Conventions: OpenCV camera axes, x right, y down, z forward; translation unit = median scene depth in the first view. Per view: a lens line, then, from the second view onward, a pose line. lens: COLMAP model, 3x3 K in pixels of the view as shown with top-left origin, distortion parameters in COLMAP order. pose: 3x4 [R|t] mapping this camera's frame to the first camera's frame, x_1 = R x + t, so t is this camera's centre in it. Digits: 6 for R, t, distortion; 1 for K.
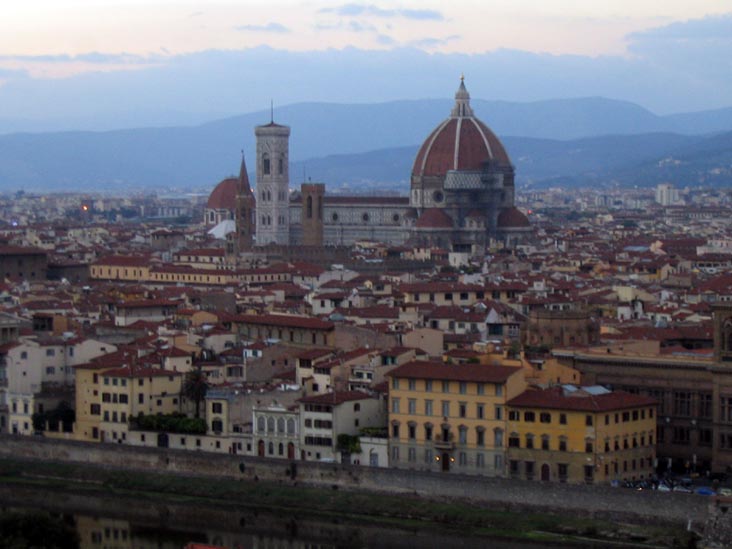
lens RADIAL K [[2257.8, 0, 367.6], [0, 2257.8, 278.8], [0, 0, 1]] dist [-0.079685, 0.000000]
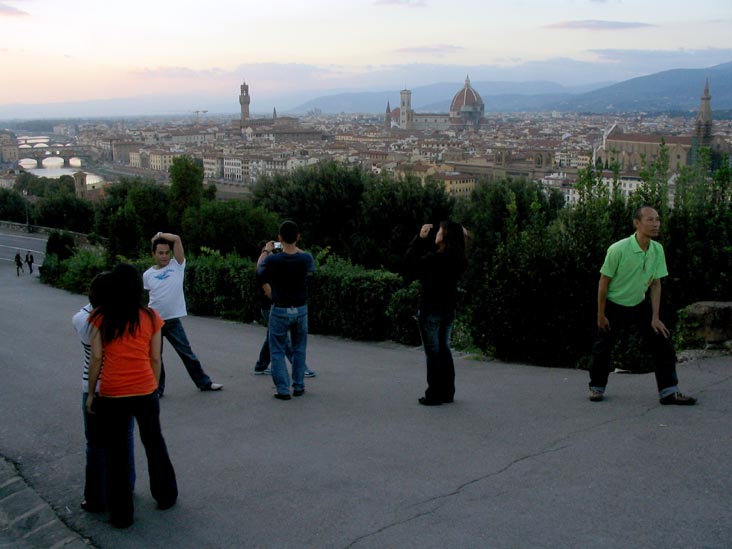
lens RADIAL K [[756.8, 0, 363.8], [0, 756.8, 268.6], [0, 0, 1]] dist [-0.127279, 0.000000]
pose [[0.988801, 0.025907, -0.146976, 0.102104], [-0.001287, 0.986261, 0.165187, 0.004075], [0.149236, -0.163148, 0.975249, -0.076615]]
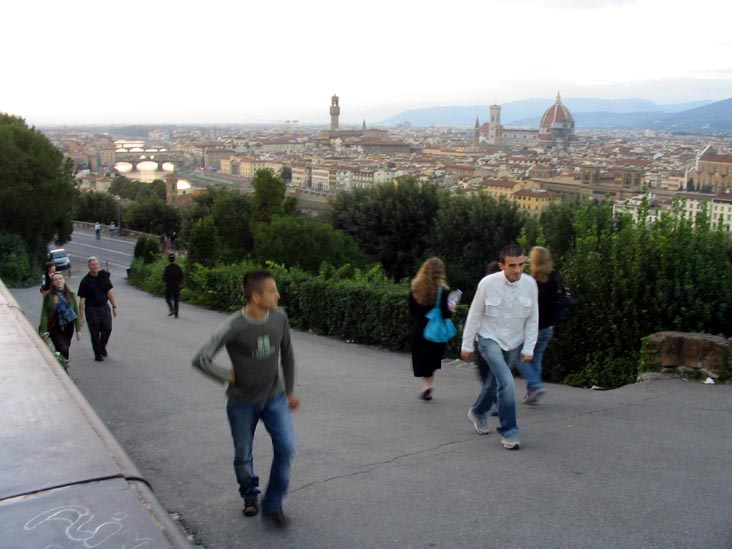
lens RADIAL K [[756.8, 0, 365.6], [0, 756.8, 267.3], [0, 0, 1]] dist [-0.127279, 0.000000]
pose [[0.965189, 0.063258, -0.253789, 0.104615], [-0.025590, 0.988496, 0.149066, 0.003163], [0.260299, -0.137382, 0.955704, -0.079799]]
